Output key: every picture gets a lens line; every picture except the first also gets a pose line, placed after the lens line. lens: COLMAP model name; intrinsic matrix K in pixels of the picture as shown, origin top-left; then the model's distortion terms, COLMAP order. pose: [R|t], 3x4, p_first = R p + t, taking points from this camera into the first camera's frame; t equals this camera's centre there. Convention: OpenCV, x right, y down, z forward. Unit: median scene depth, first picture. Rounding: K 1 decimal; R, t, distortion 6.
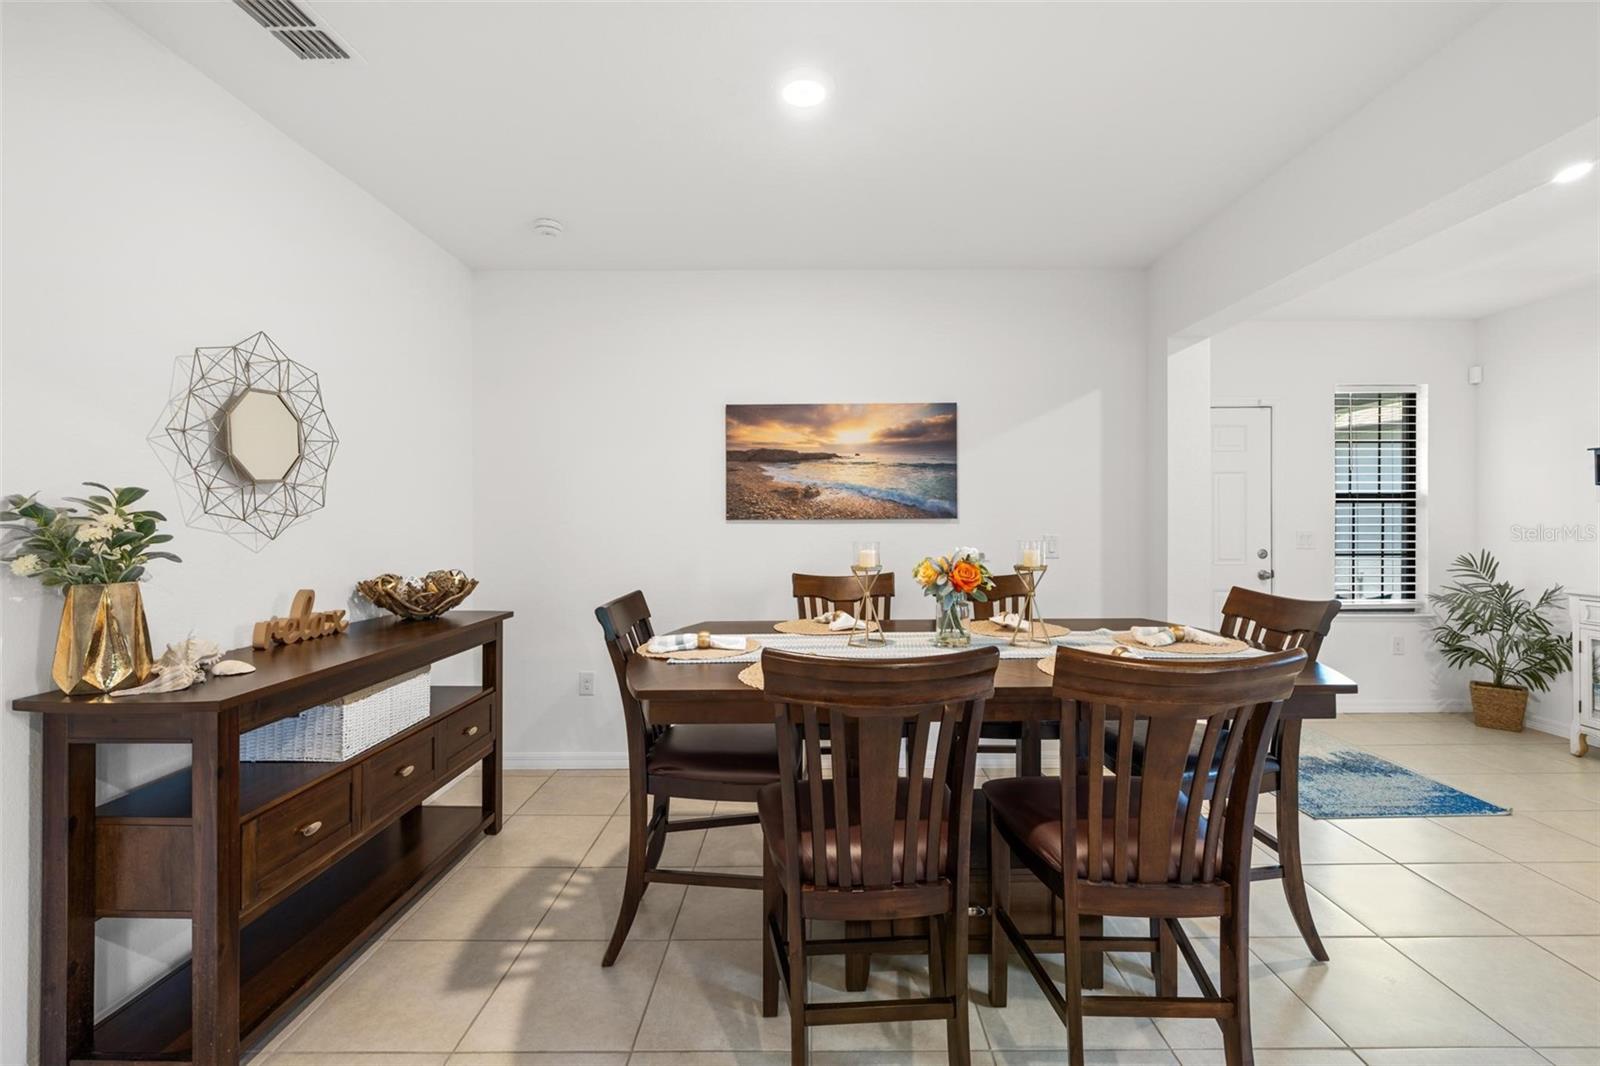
lens RADIAL K [[685.5, 0, 799.3], [0, 685.5, 522.8], [0, 0, 1]] dist [0.003197, 0.000094]
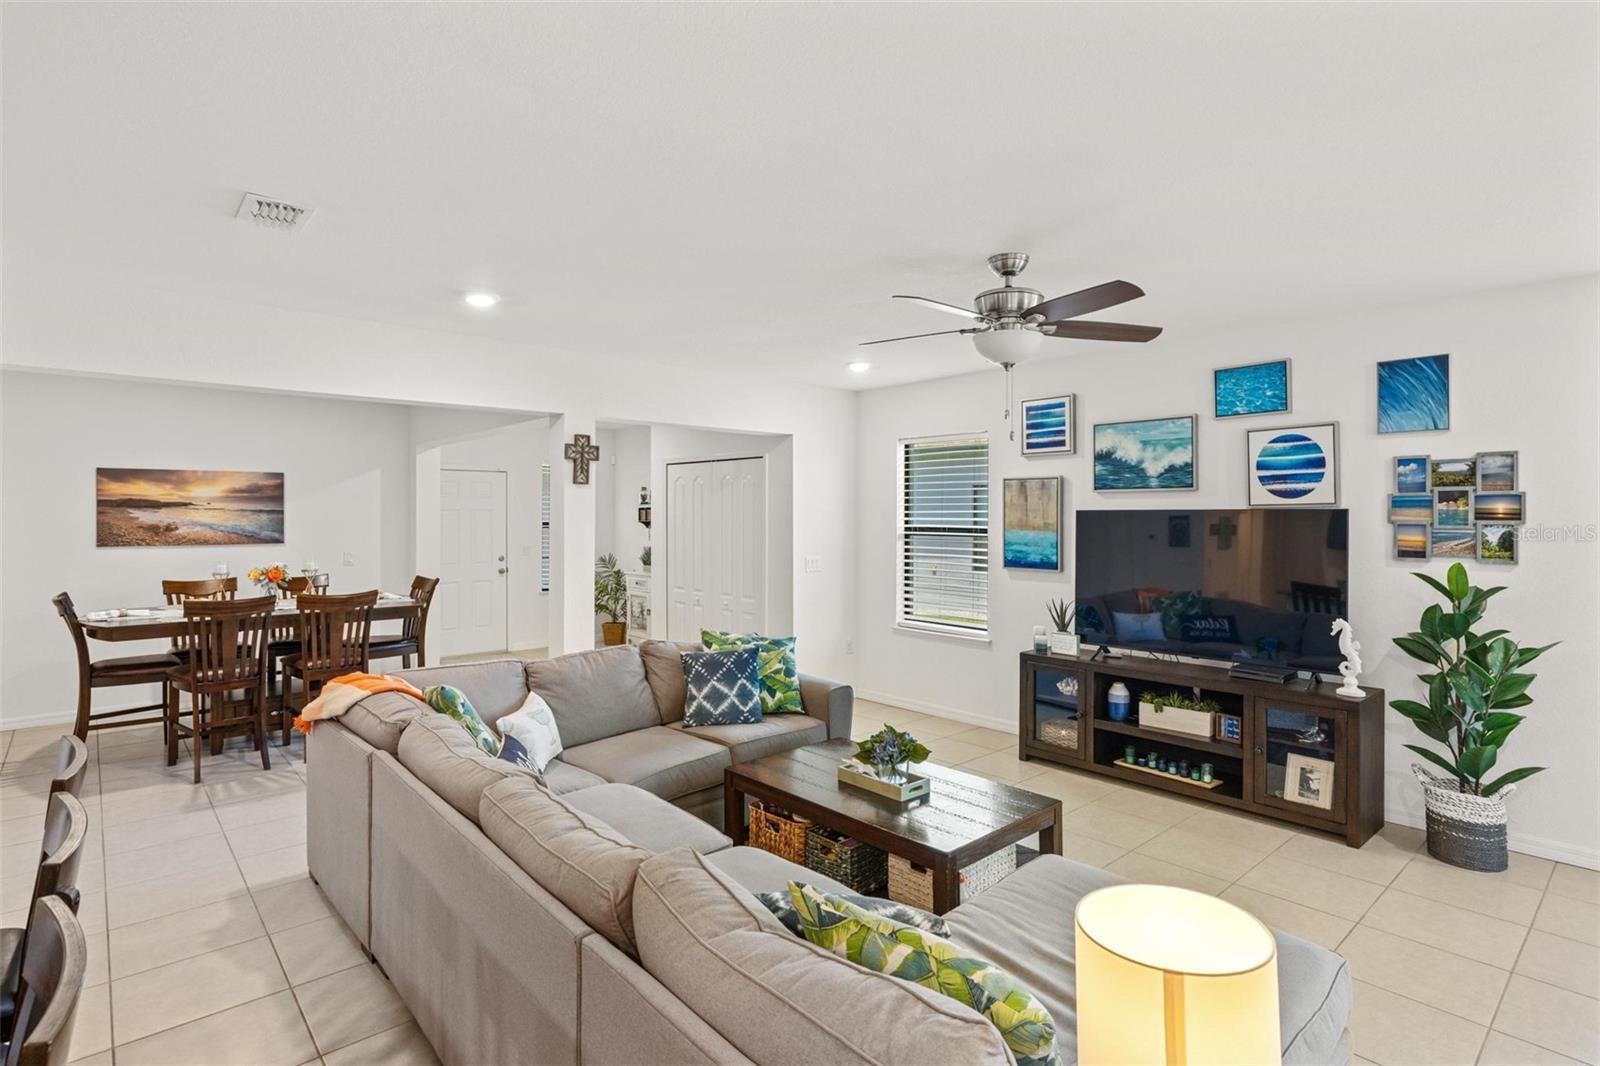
lens RADIAL K [[800.2, 0, 792.6], [0, 800.2, 517.4], [0, 0, 1]] dist [0.006305, 0.002056]
pose [[0.737663, 0.005800, 0.675144, -0.169500], [-0.002319, 0.999979, -0.006057, -0.060009], [-0.675165, 0.002902, 0.737661, -1.243843]]
